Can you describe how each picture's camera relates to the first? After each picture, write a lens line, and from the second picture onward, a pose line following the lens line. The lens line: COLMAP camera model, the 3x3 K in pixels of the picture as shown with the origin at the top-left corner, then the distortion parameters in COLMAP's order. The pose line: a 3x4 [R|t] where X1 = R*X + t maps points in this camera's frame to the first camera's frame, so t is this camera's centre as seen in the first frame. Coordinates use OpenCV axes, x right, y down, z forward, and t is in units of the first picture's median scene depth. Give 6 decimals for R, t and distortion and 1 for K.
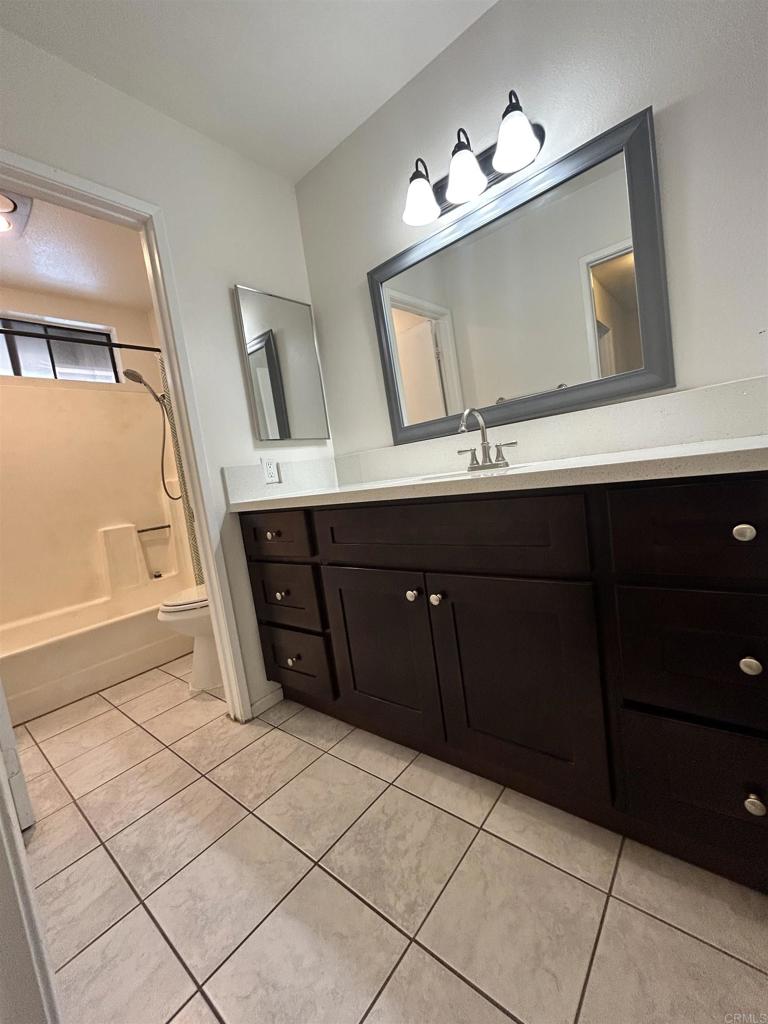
lens RADIAL K [[418.7, 0, 386.3], [0, 418.7, 509.5], [0, 0, 1]] dist [0.002597, 0.000303]
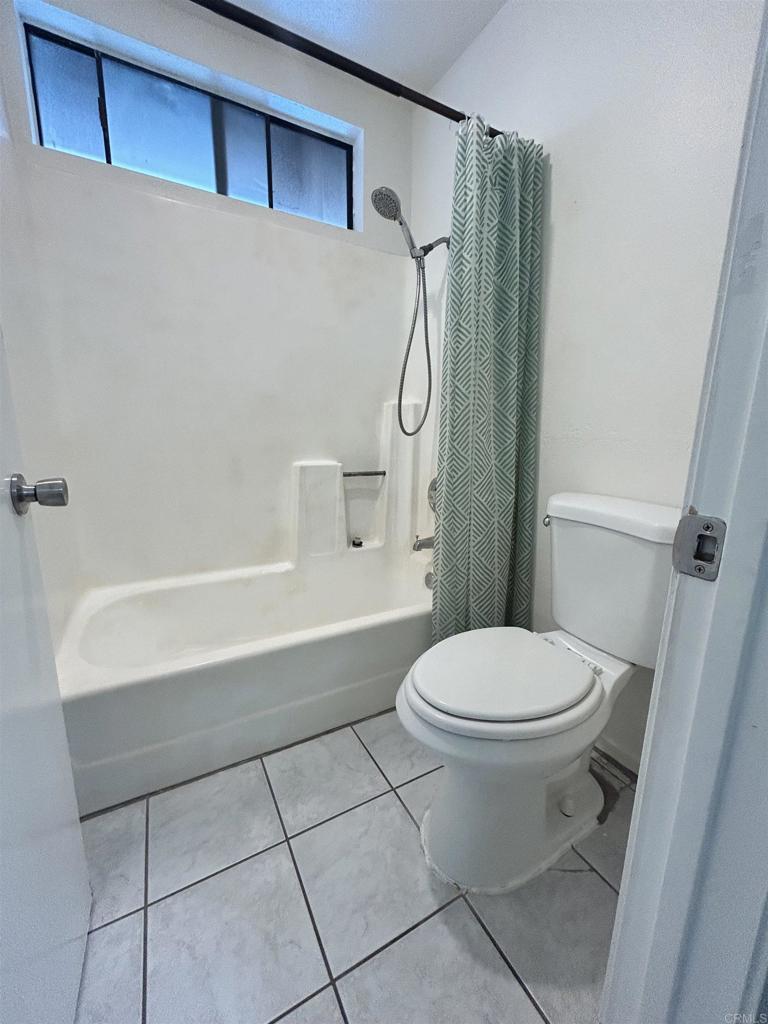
lens RADIAL K [[418.7, 0, 388.5], [0, 418.7, 512.0], [0, 0, 1]] dist [0.002597, 0.000303]
pose [[0.923063, 0.224055, -0.312656, -0.313014], [-0.180432, 0.970075, 0.162479, -0.009355], [0.339704, -0.093565, 0.935867, 0.410015]]
